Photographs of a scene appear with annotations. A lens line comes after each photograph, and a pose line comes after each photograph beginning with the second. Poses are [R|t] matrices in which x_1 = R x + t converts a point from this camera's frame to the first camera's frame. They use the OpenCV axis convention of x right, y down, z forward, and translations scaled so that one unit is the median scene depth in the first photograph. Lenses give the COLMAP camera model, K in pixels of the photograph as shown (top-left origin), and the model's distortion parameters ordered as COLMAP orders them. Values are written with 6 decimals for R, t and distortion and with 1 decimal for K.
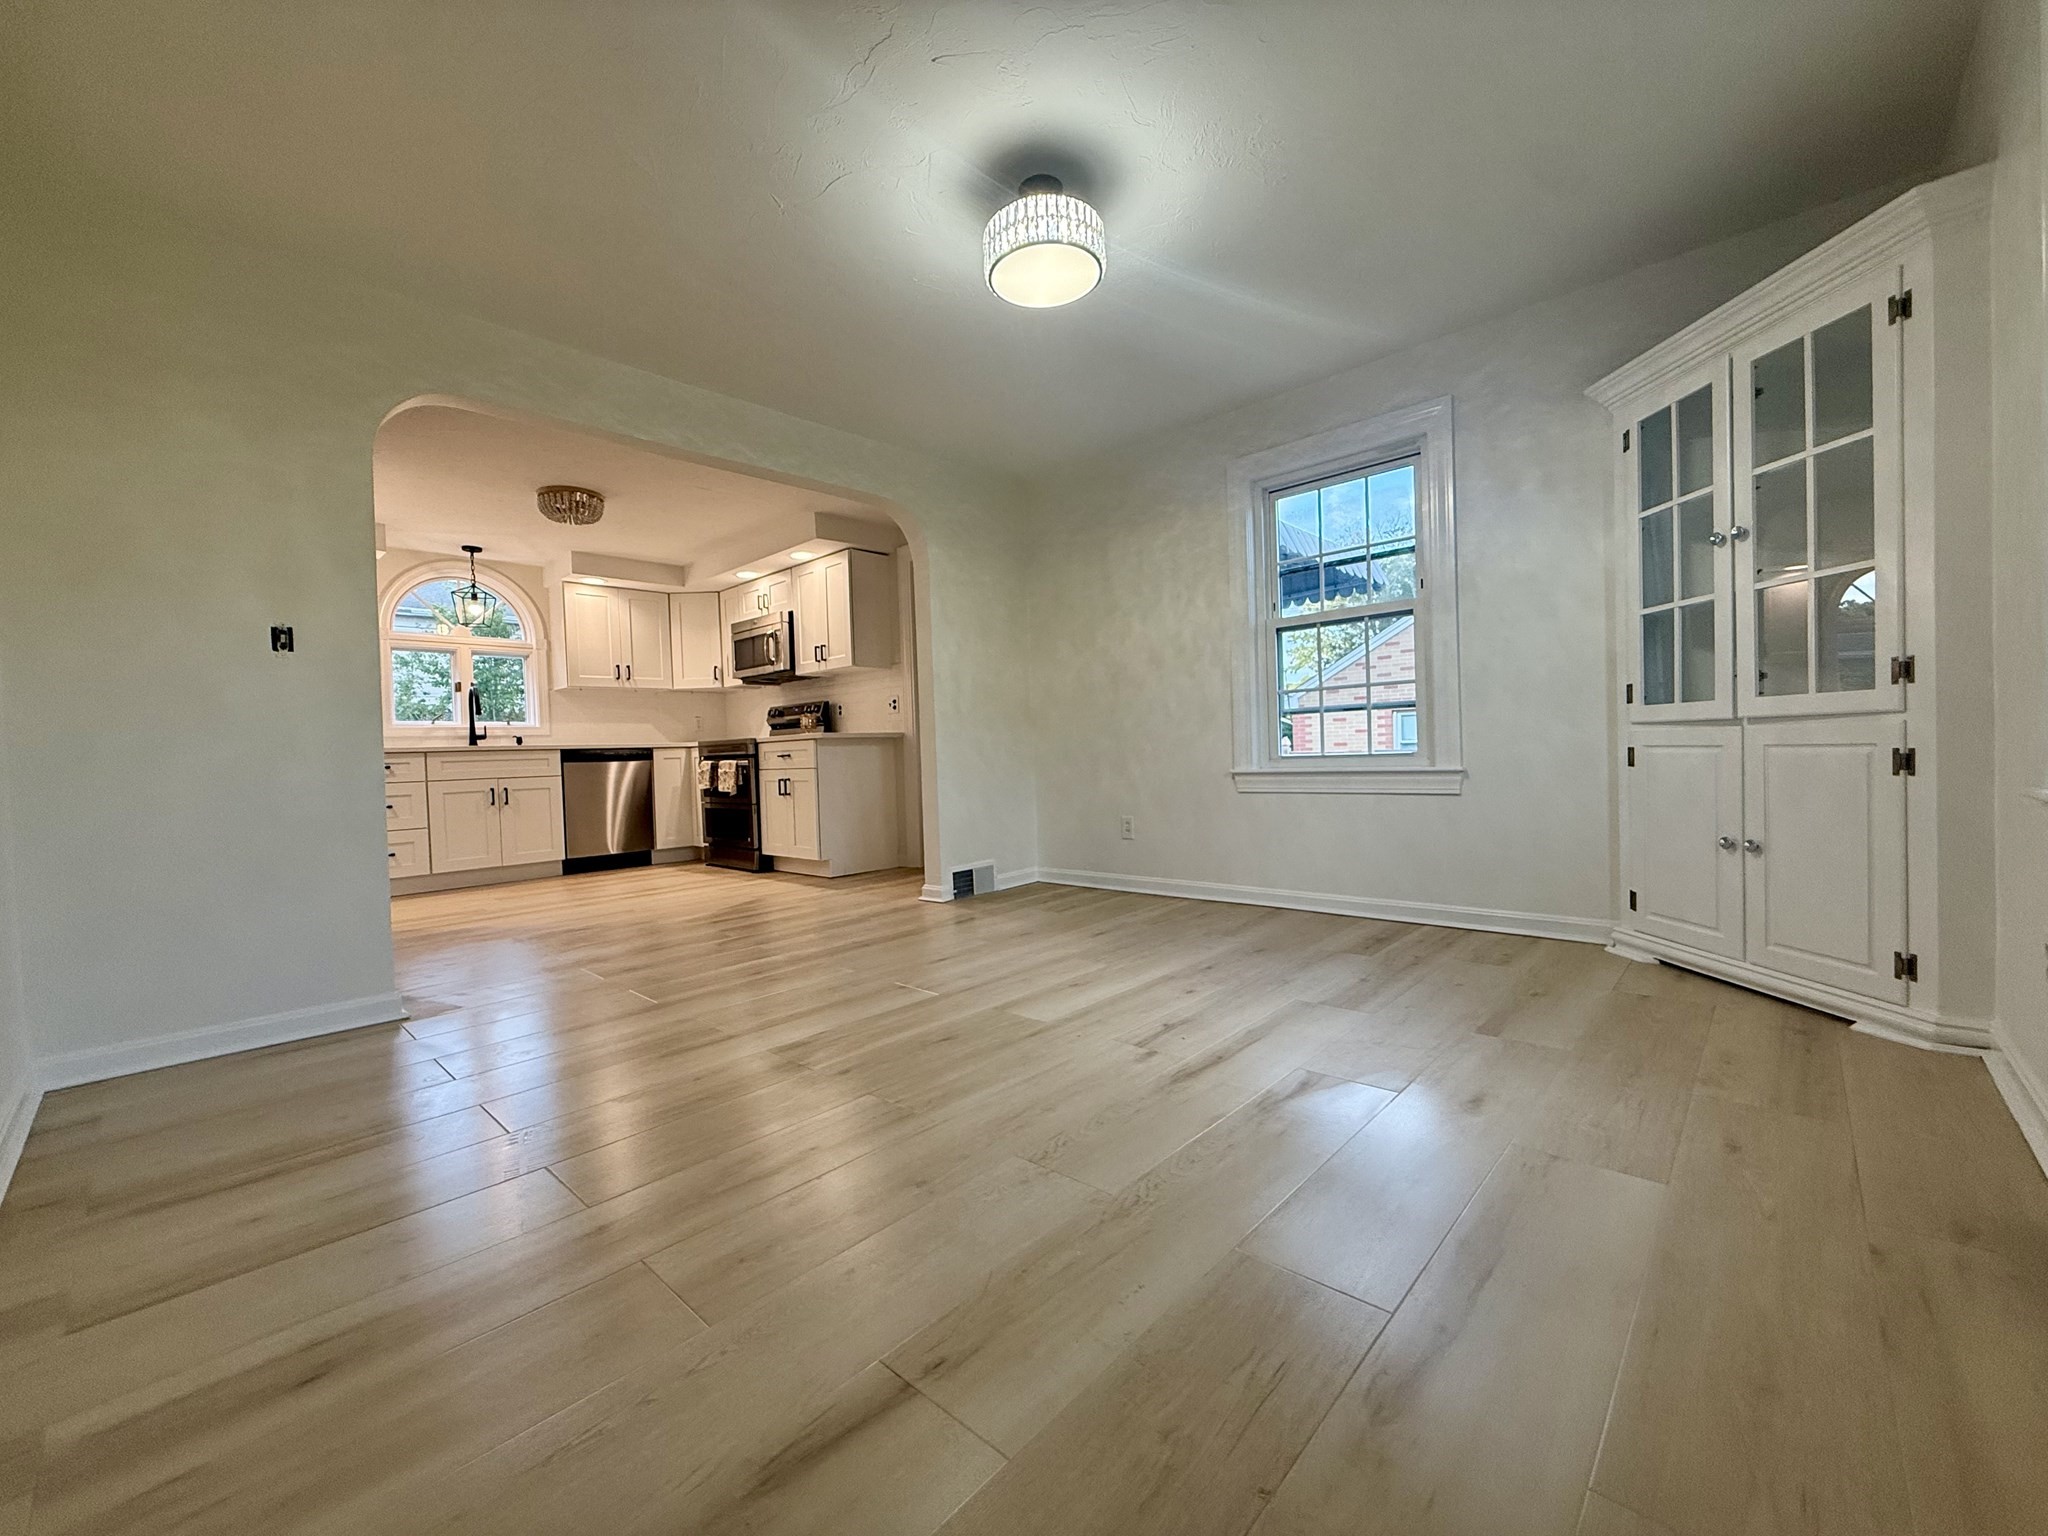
lens RADIAL K [[819.3, 0, 1026.9], [0, 819.3, 771.5], [0, 0, 1]] dist [-0.001679, -0.000357]
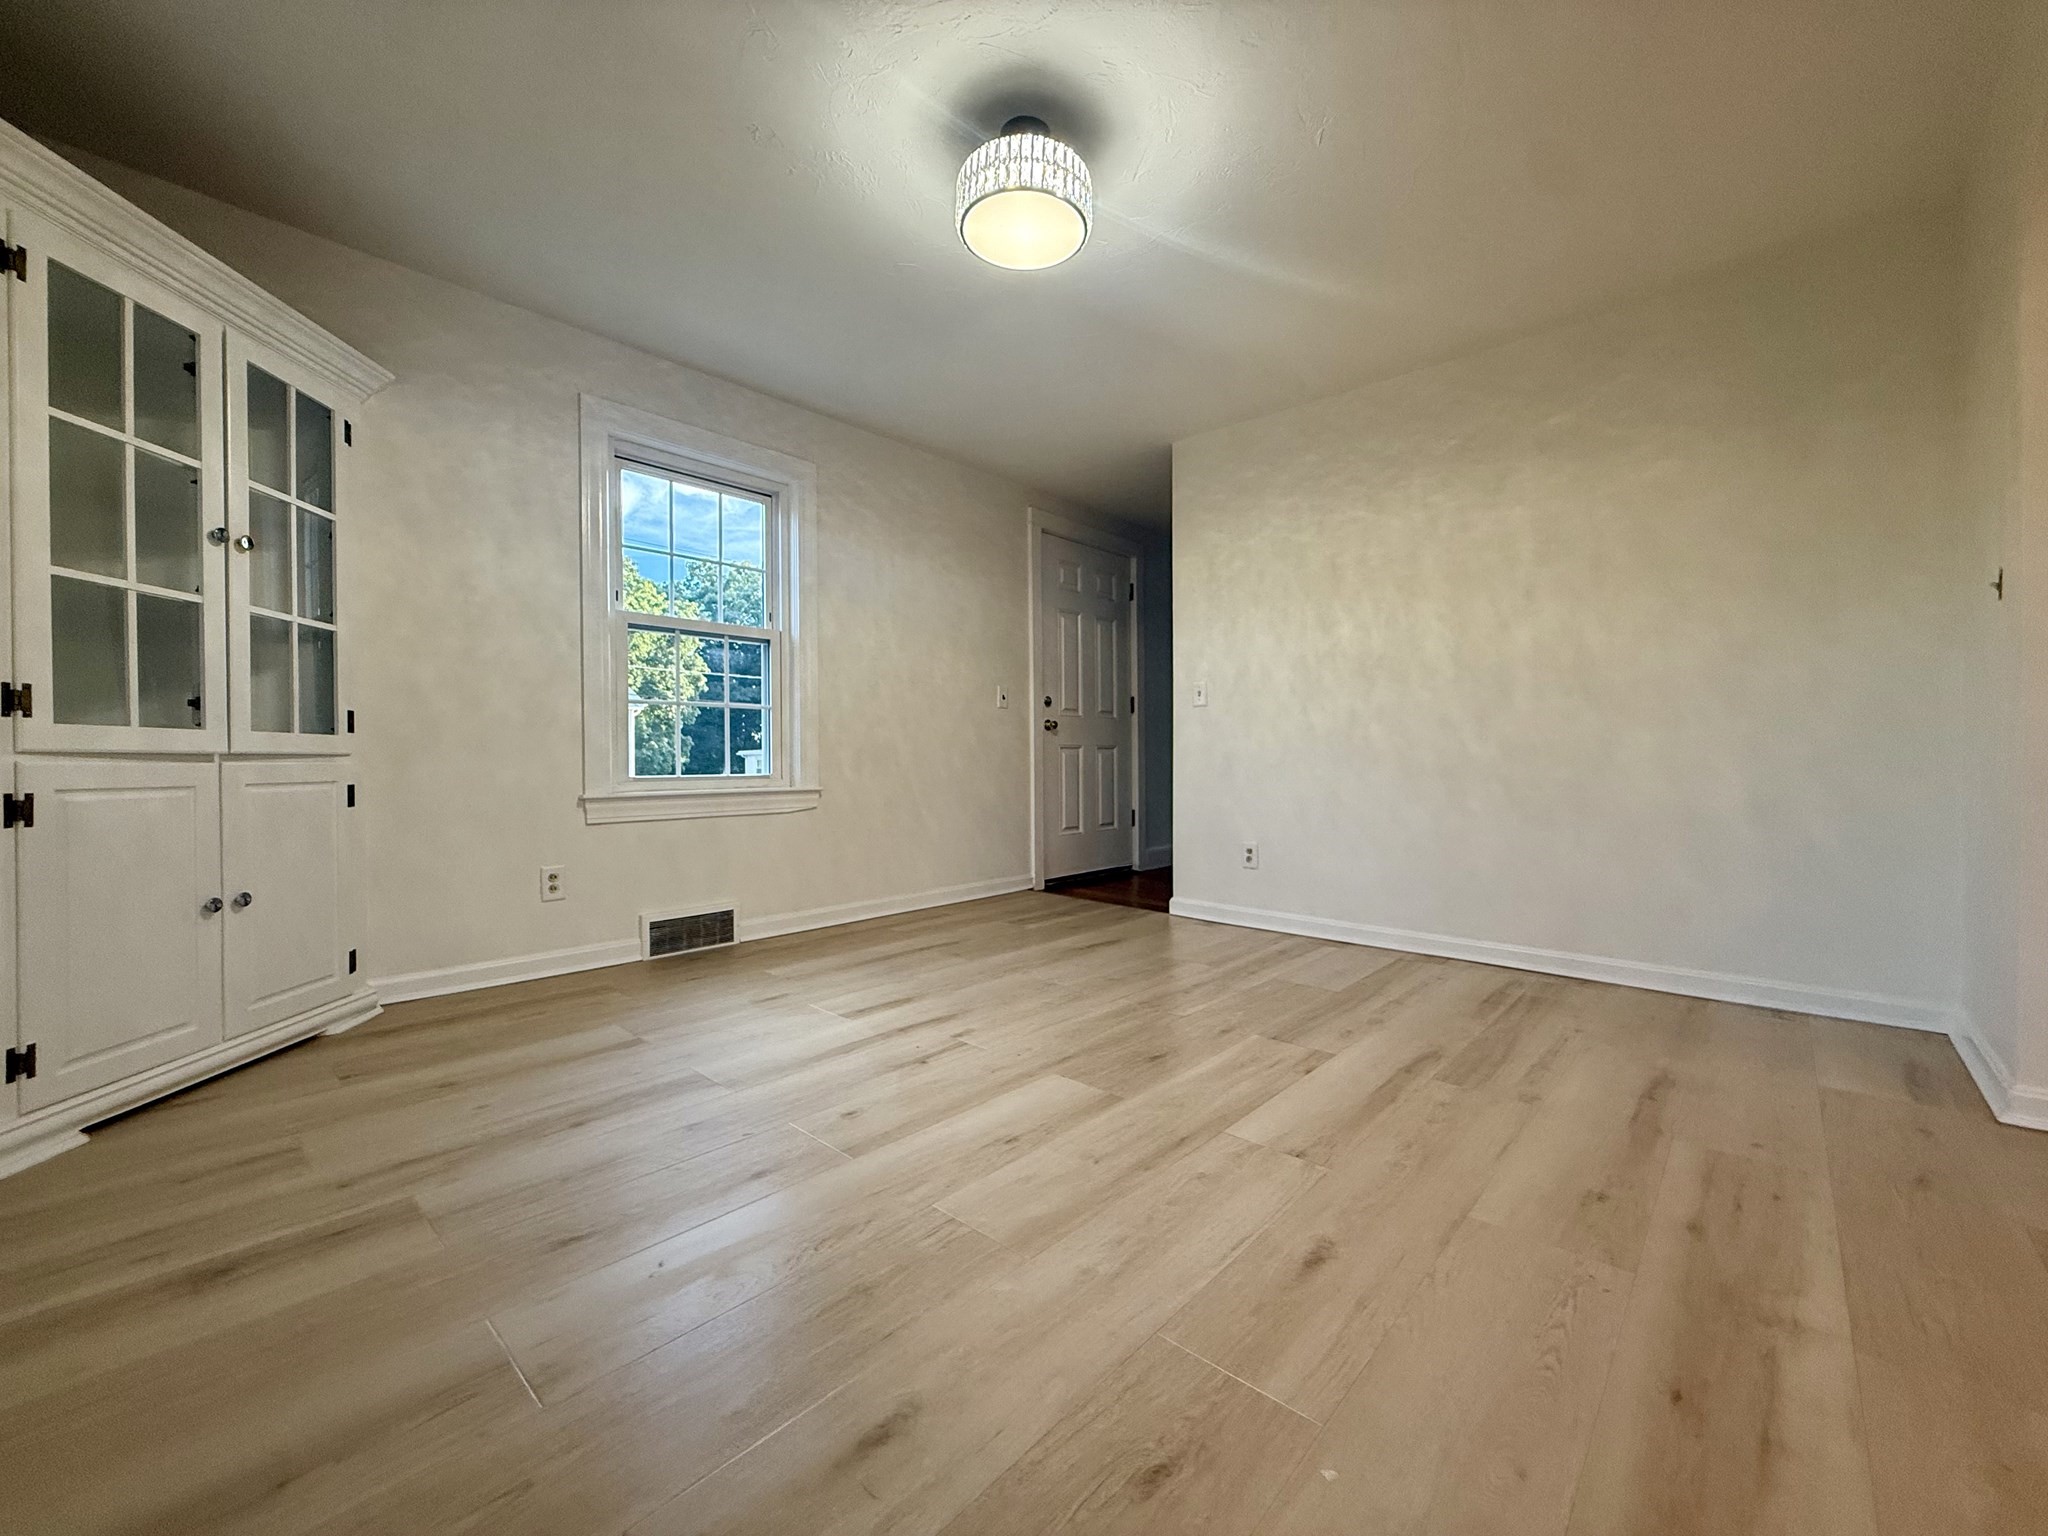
lens RADIAL K [[819.3, 0, 1026.9], [0, 819.3, 771.5], [0, 0, 1]] dist [-0.001679, -0.000357]
pose [[-0.999348, 0.034851, -0.009437, 0.047599], [0.034482, 0.998728, 0.036788, -0.048585], [0.010707, 0.036439, -0.999279, 1.840518]]
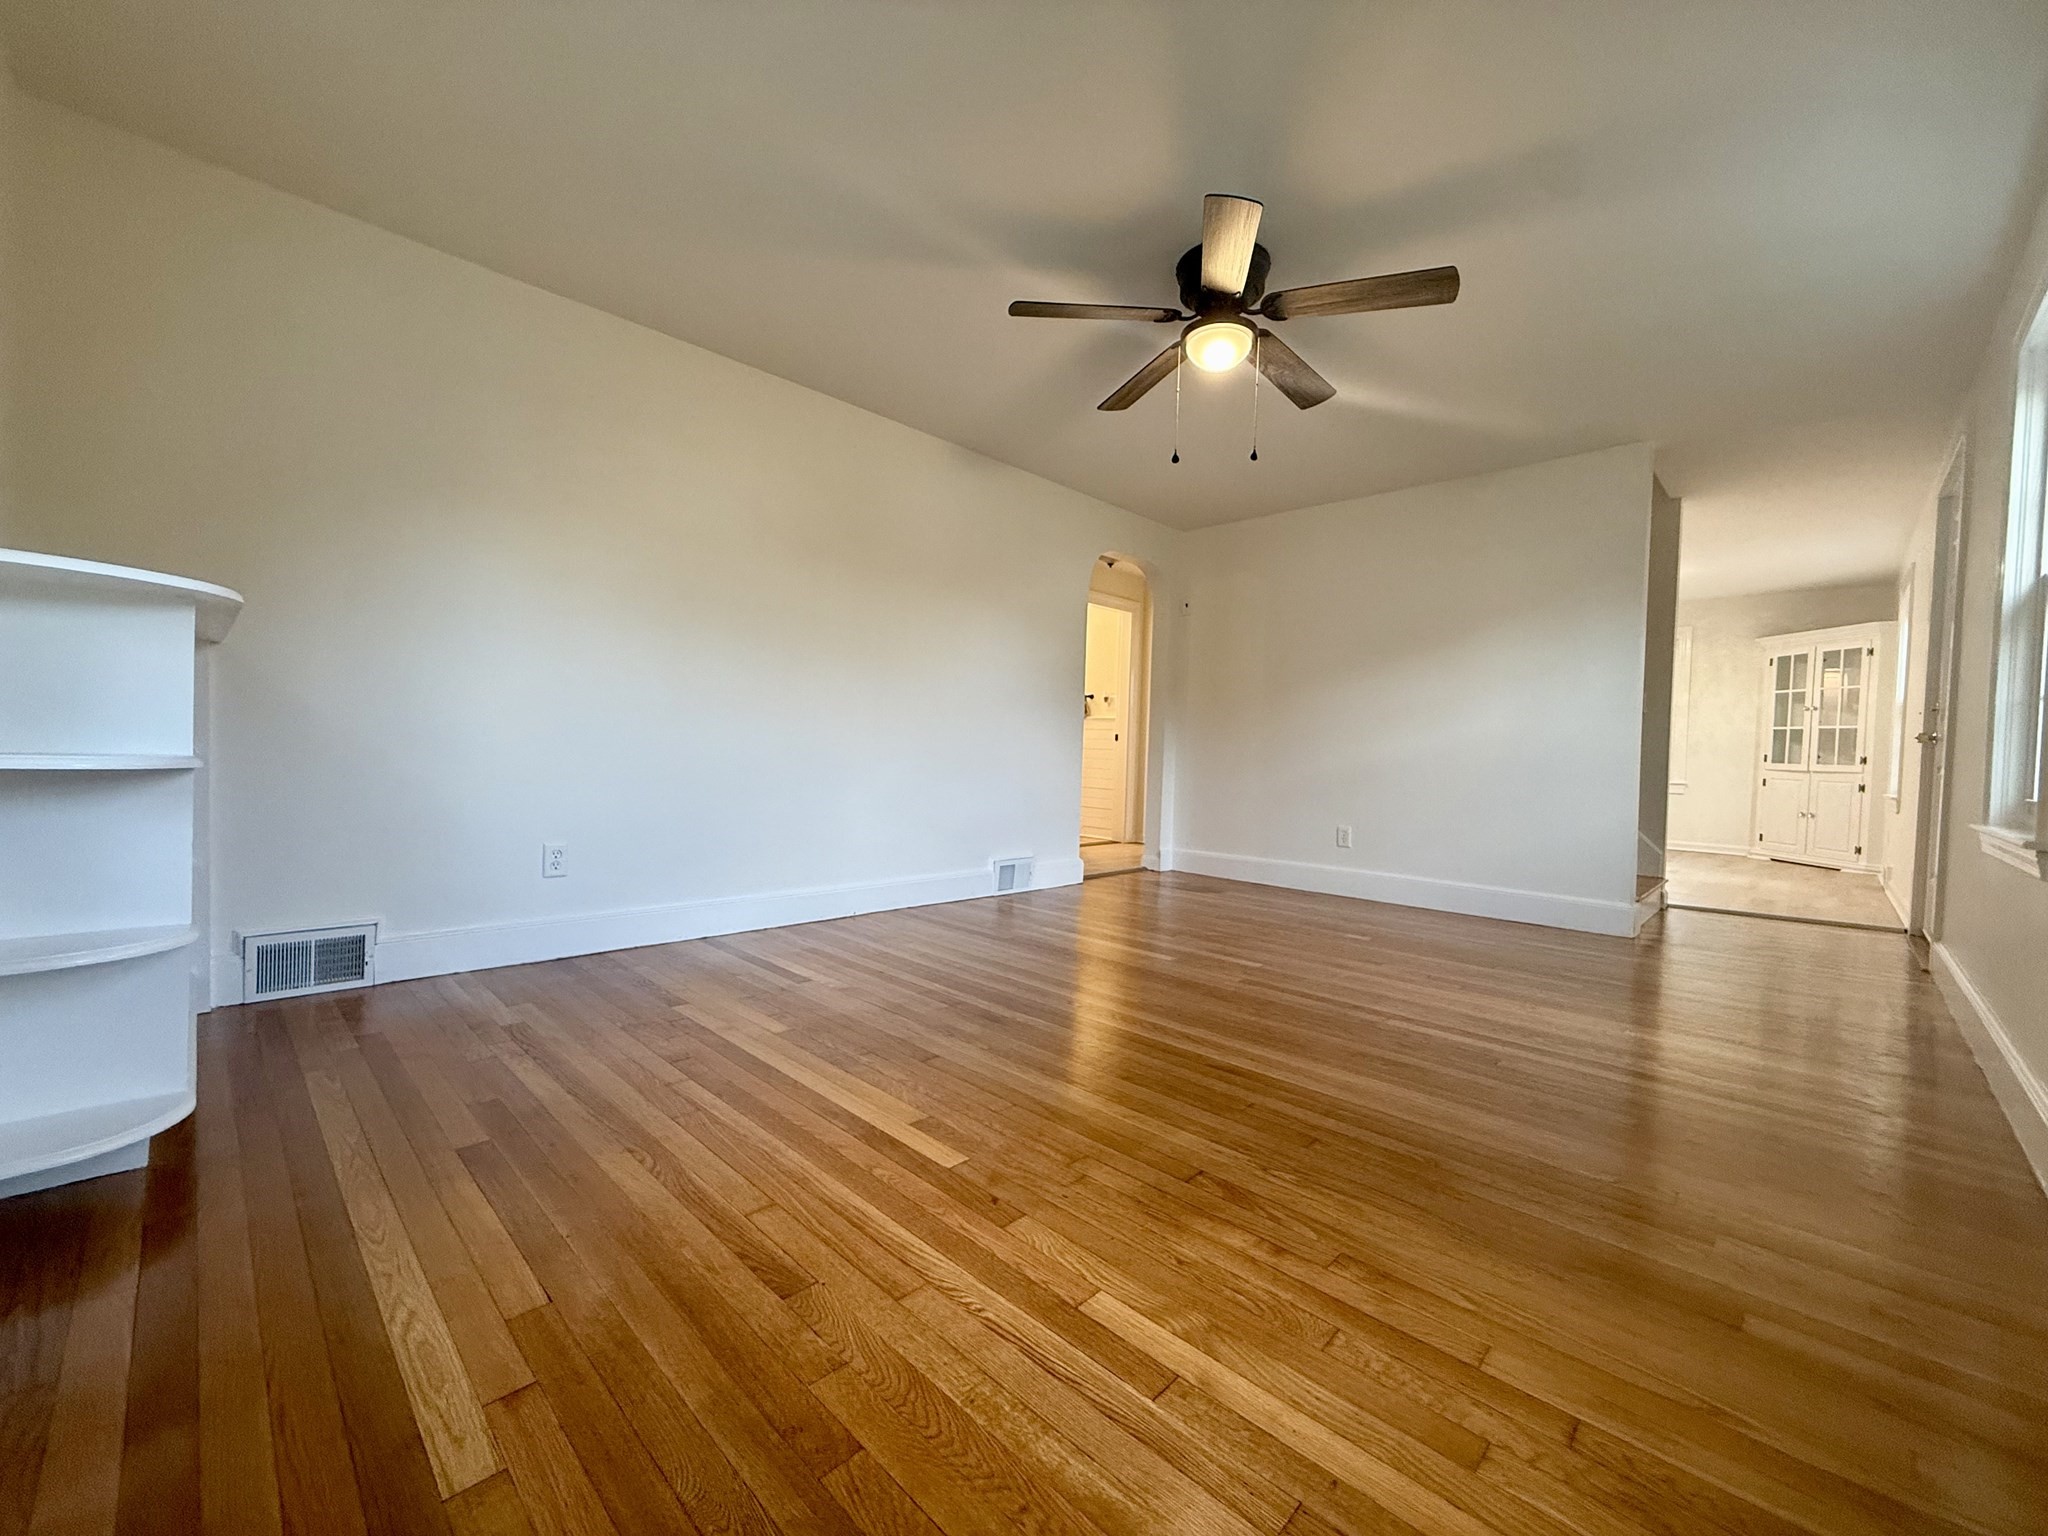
lens RADIAL K [[819.3, 0, 1026.9], [0, 819.3, 771.5], [0, 0, 1]] dist [-0.001679, -0.000357]
pose [[0.997769, 0.063895, -0.019373, -1.820983], [-0.063733, 0.997928, 0.008877, 0.086460], [0.019900, -0.007623, 0.999773, -1.931776]]
